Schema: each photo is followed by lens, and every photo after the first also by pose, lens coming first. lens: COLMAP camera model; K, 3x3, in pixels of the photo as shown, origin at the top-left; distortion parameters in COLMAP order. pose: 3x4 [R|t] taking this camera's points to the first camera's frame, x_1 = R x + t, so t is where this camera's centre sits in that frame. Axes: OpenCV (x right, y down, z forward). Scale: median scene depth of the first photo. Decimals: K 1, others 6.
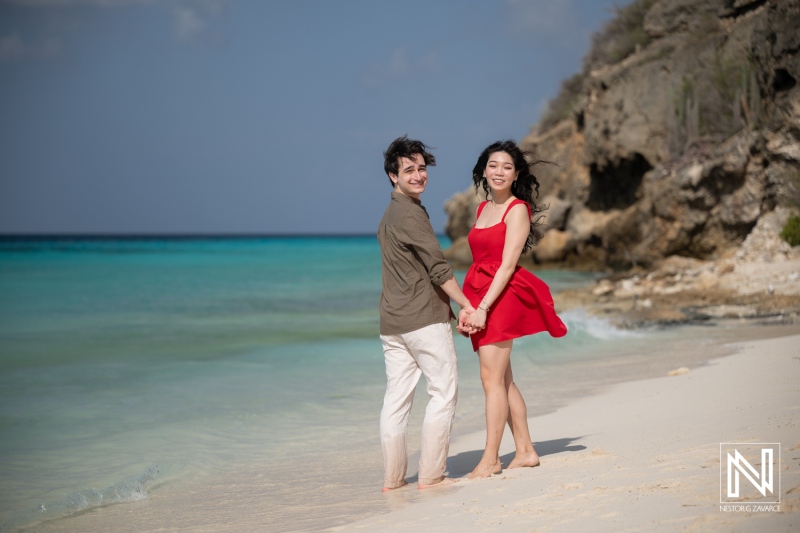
lens RADIAL K [[2114.1, 0, 398.9], [0, 2114.1, 265.8], [0, 0, 1]] dist [0.239132, 0.000000]
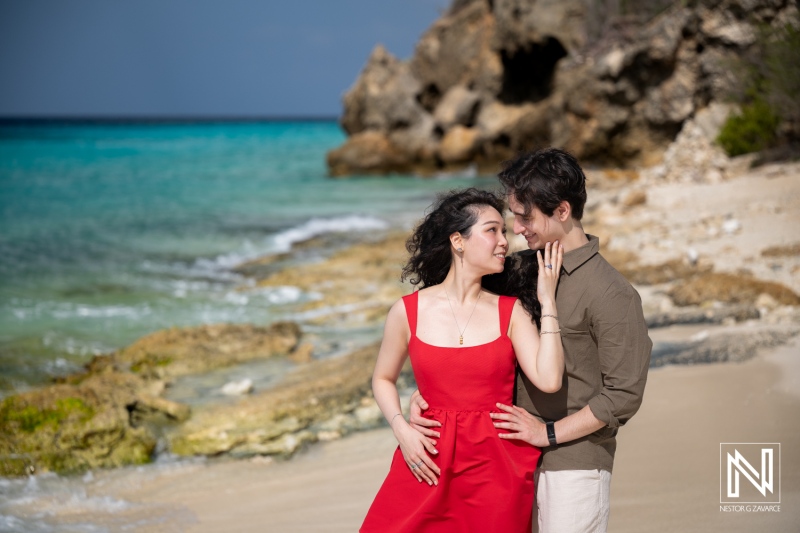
lens RADIAL K [[1974.7, 0, 400.9], [0, 1974.7, 266.7], [0, 0, 1]] dist [0.090795, 0.000000]
pose [[0.999856, -0.001842, 0.016862, 0.043492], [0.000834, 0.998220, 0.059641, -0.009772], [-0.016942, -0.059619, 0.998077, 0.233449]]
